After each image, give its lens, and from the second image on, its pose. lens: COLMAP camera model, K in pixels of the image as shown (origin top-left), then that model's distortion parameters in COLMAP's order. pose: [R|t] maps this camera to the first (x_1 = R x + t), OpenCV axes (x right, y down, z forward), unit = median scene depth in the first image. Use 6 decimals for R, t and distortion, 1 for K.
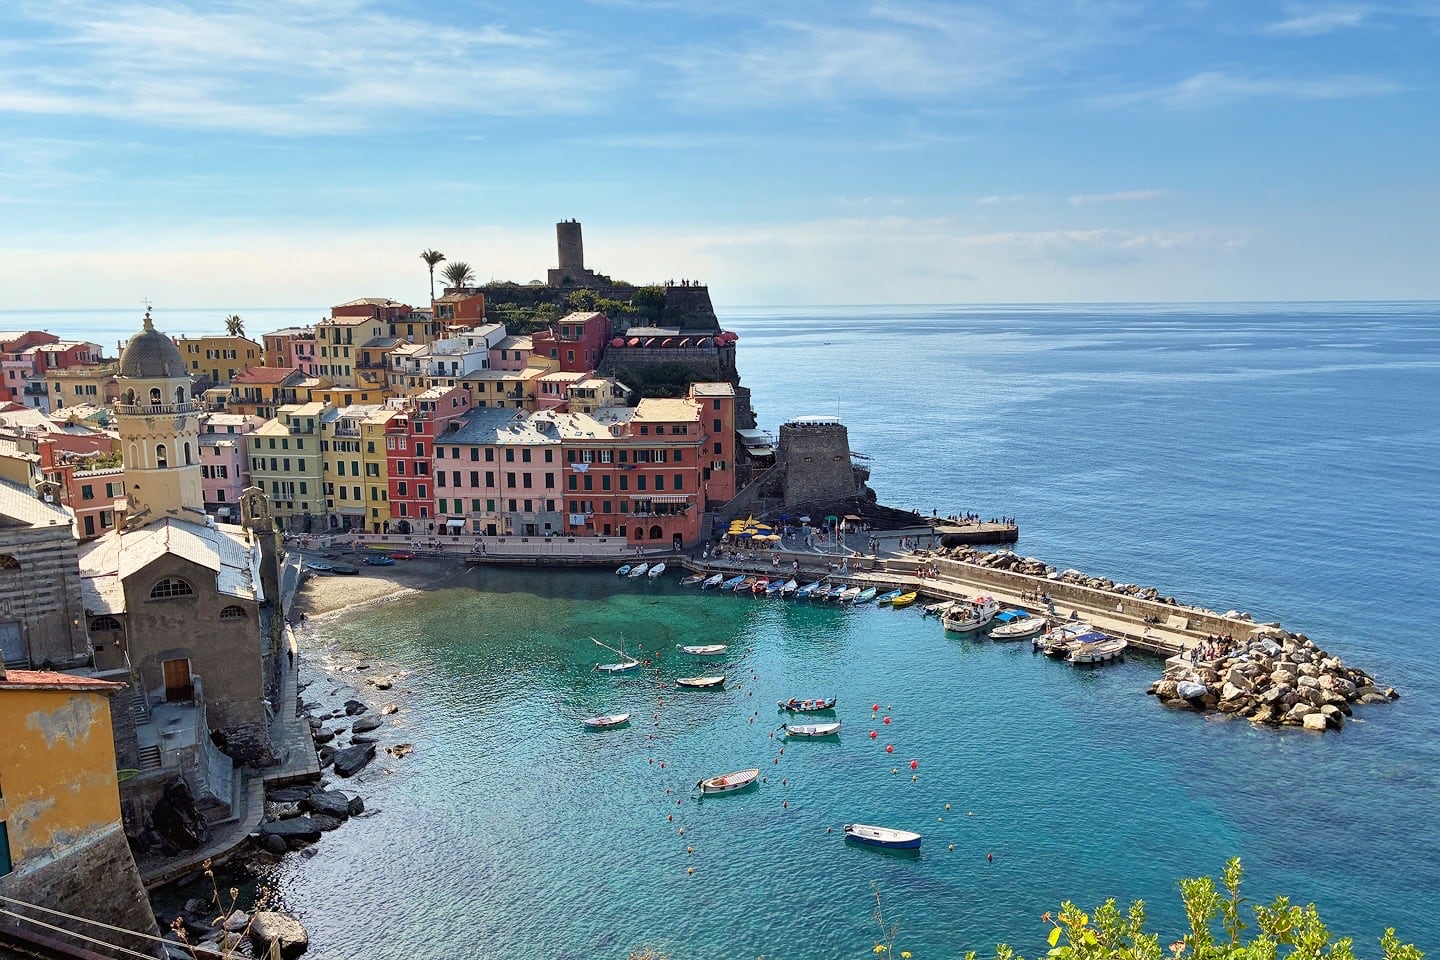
lens RADIAL K [[1086.0, 0, 720.7], [0, 1086.0, 482.8], [0, 0, 1]] dist [-0.024446, 0.005645]
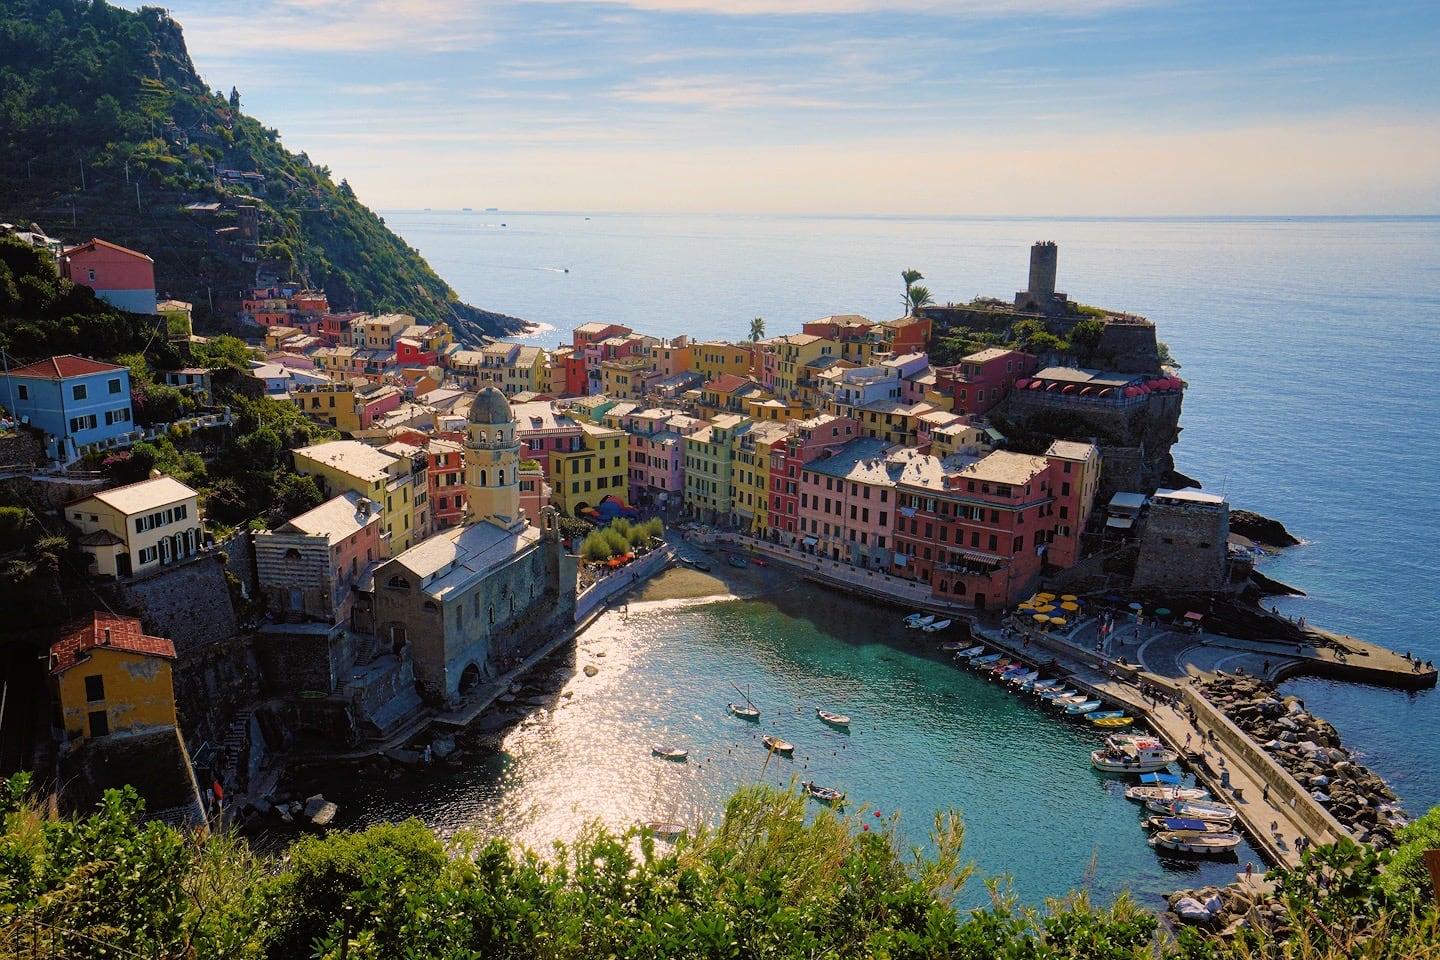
lens RADIAL K [[1189.1, 0, 720.3], [0, 1189.1, 479.5], [0, 0, 1]] dist [0.005648, 0.006727]
pose [[0.751570, 0.155235, -0.641127, 0.461746], [-0.115826, 0.987871, 0.103413, -0.141586], [0.649405, -0.003463, 0.760435, 0.007019]]
